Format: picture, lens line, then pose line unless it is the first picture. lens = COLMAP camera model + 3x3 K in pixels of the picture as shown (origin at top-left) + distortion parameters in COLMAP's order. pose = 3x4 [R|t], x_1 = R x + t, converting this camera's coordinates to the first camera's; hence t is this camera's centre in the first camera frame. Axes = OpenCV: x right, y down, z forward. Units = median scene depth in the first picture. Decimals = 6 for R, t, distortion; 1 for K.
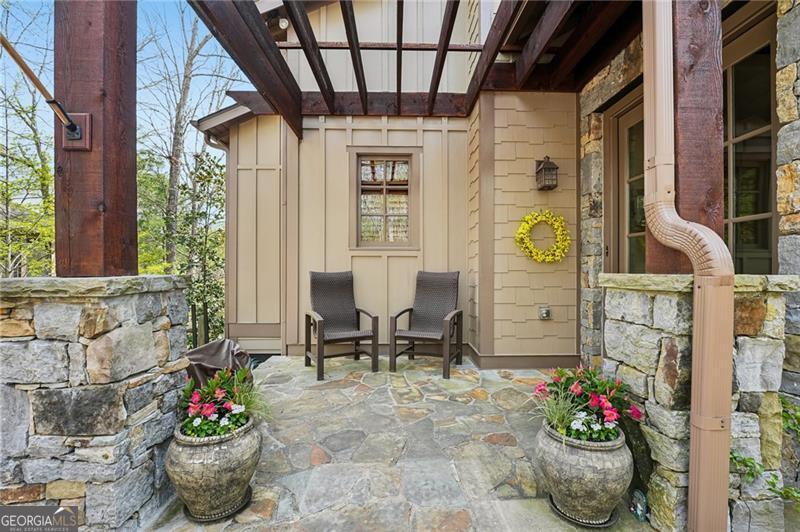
lens RADIAL K [[348.8, 0, 400.0], [0, 348.8, 266.0], [0, 0, 1]] dist [-0.001563, -0.000200]
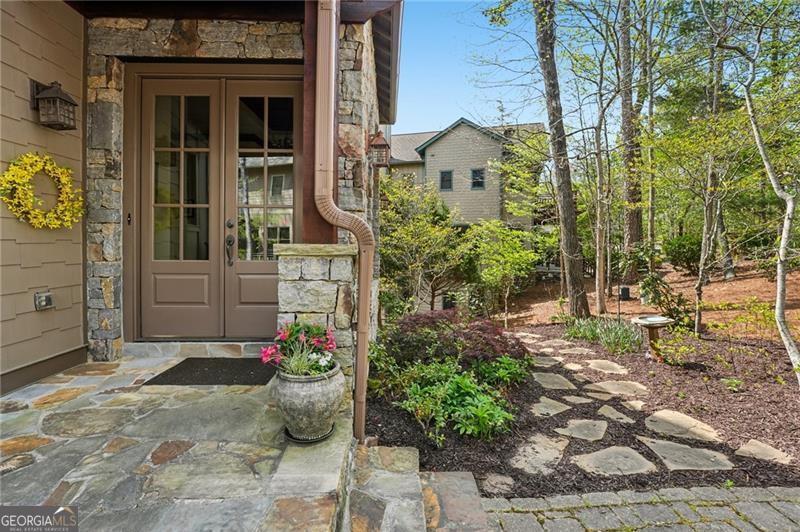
lens RADIAL K [[357.2, 0, 399.4], [0, 357.2, 240.8], [0, 0, 1]] dist [-0.000515, -0.000264]
pose [[0.007160, 0.003004, 0.999970, -0.326032], [-0.017515, 0.999842, -0.002878, 0.003338], [-0.999821, -0.017494, 0.007211, 0.291651]]
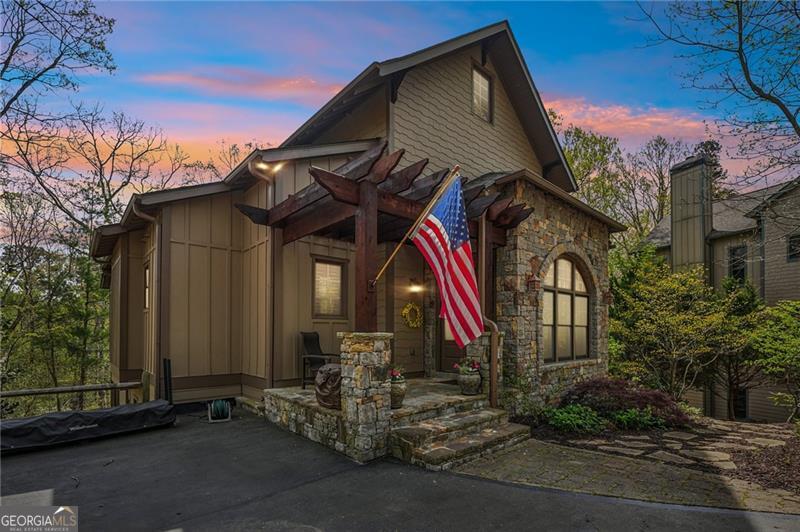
lens RADIAL K [[367.4, 0, 400.0], [0, 367.4, 266.0], [0, 0, 1]] dist [-0.000061, 0.000023]
pose [[0.761943, 0.113382, 0.637642, -1.191384], [-0.006191, 0.985786, -0.167889, -0.003994], [-0.647614, 0.123975, 0.751815, -0.725356]]
